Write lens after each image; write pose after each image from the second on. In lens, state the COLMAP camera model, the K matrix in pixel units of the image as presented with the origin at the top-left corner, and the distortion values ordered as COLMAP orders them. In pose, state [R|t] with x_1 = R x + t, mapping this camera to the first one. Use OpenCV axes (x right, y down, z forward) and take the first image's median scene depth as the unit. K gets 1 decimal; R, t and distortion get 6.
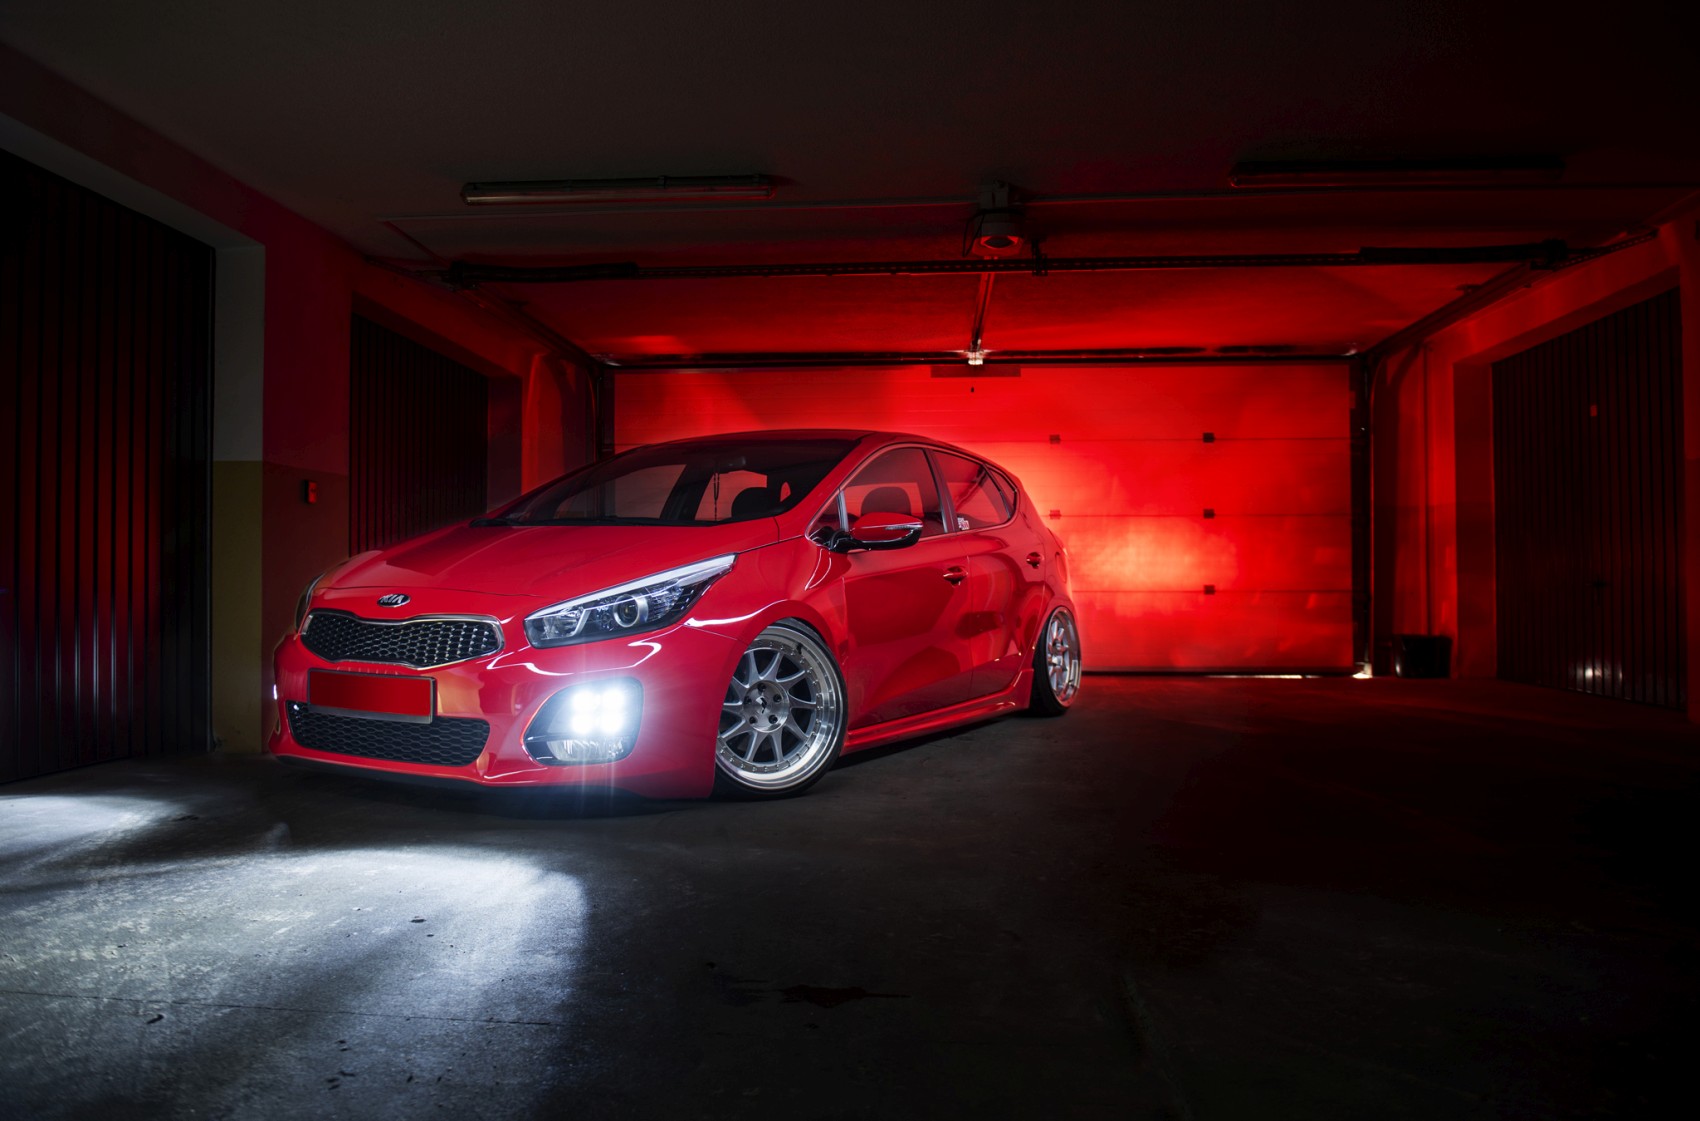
lens RADIAL K [[1191.4, 0, 850.0], [0, 1191.4, 560.5], [0, 0, 1]] dist [0.052513, -0.000671]
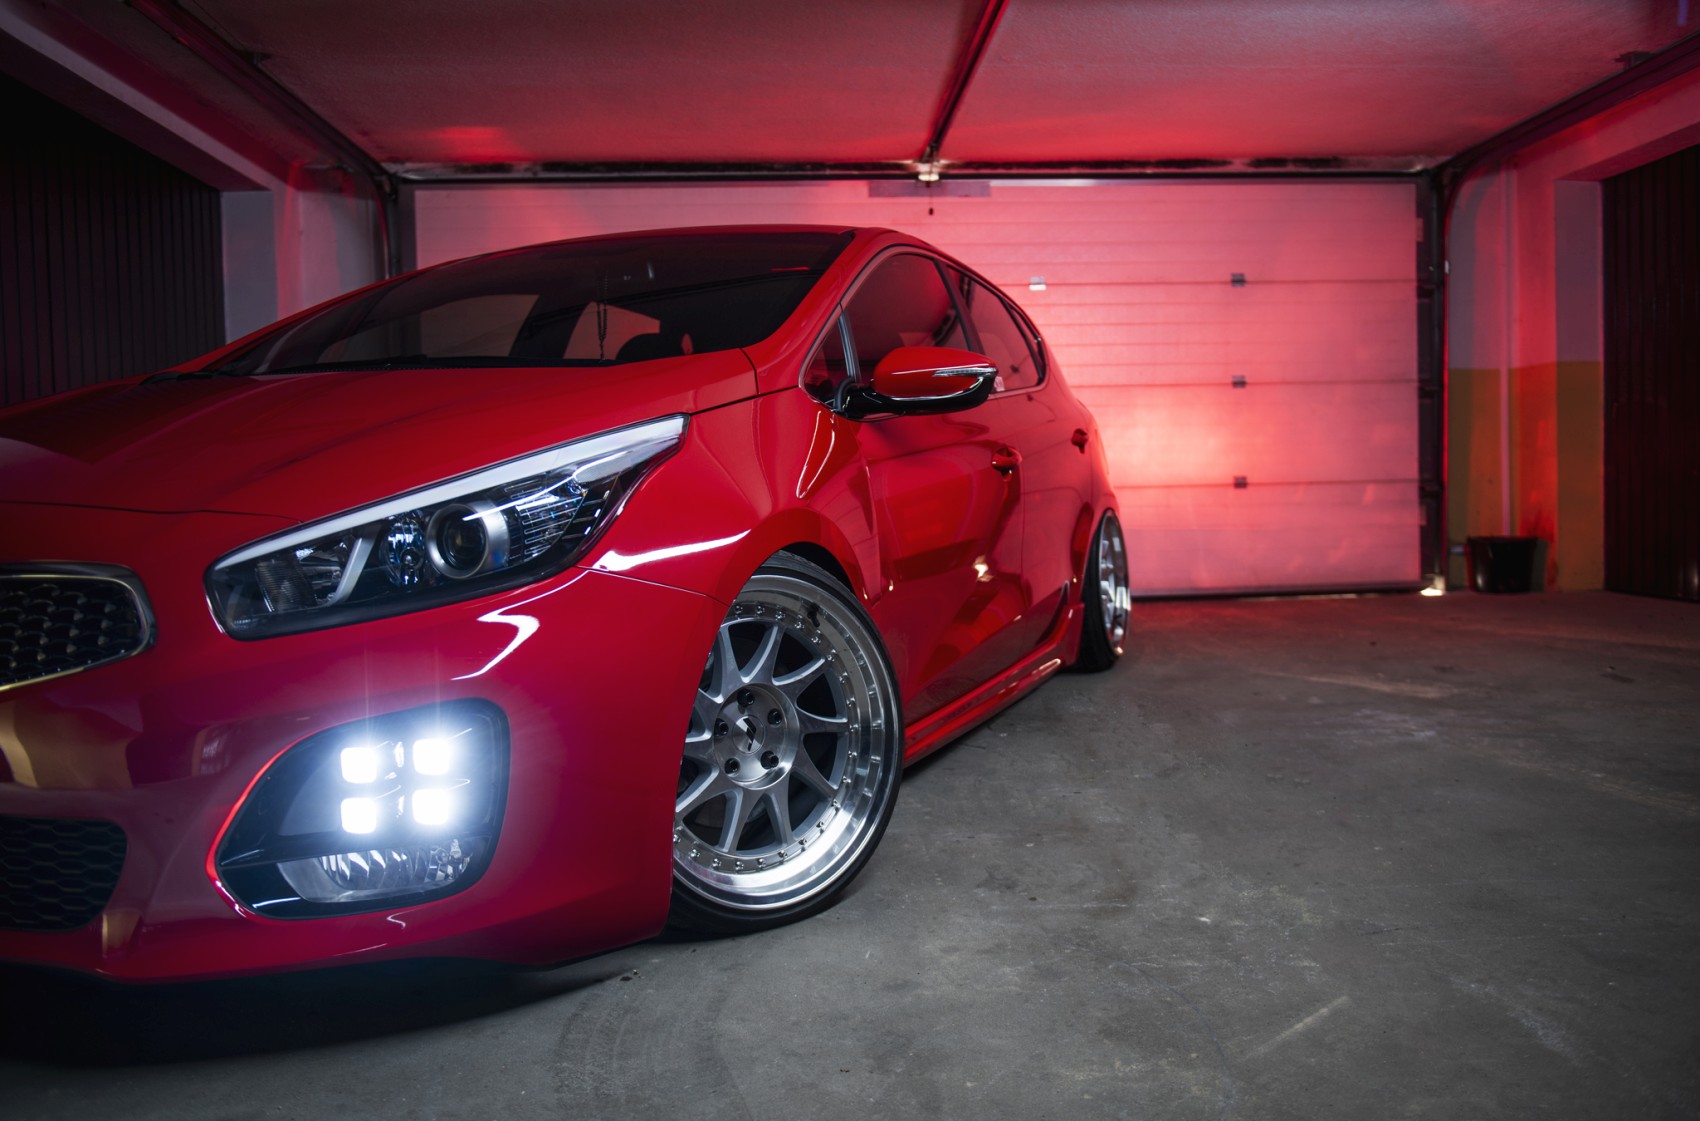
lens RADIAL K [[1445.9, 0, 850.0], [0, 1445.9, 560.5], [0, 0, 1]] dist [-0.101559, 0.118538]
pose [[0.996332, -0.024392, 0.082018, -0.064269], [0.018426, 0.997182, 0.072725, 0.009250], [-0.083561, -0.070947, 0.993974, 0.350783]]
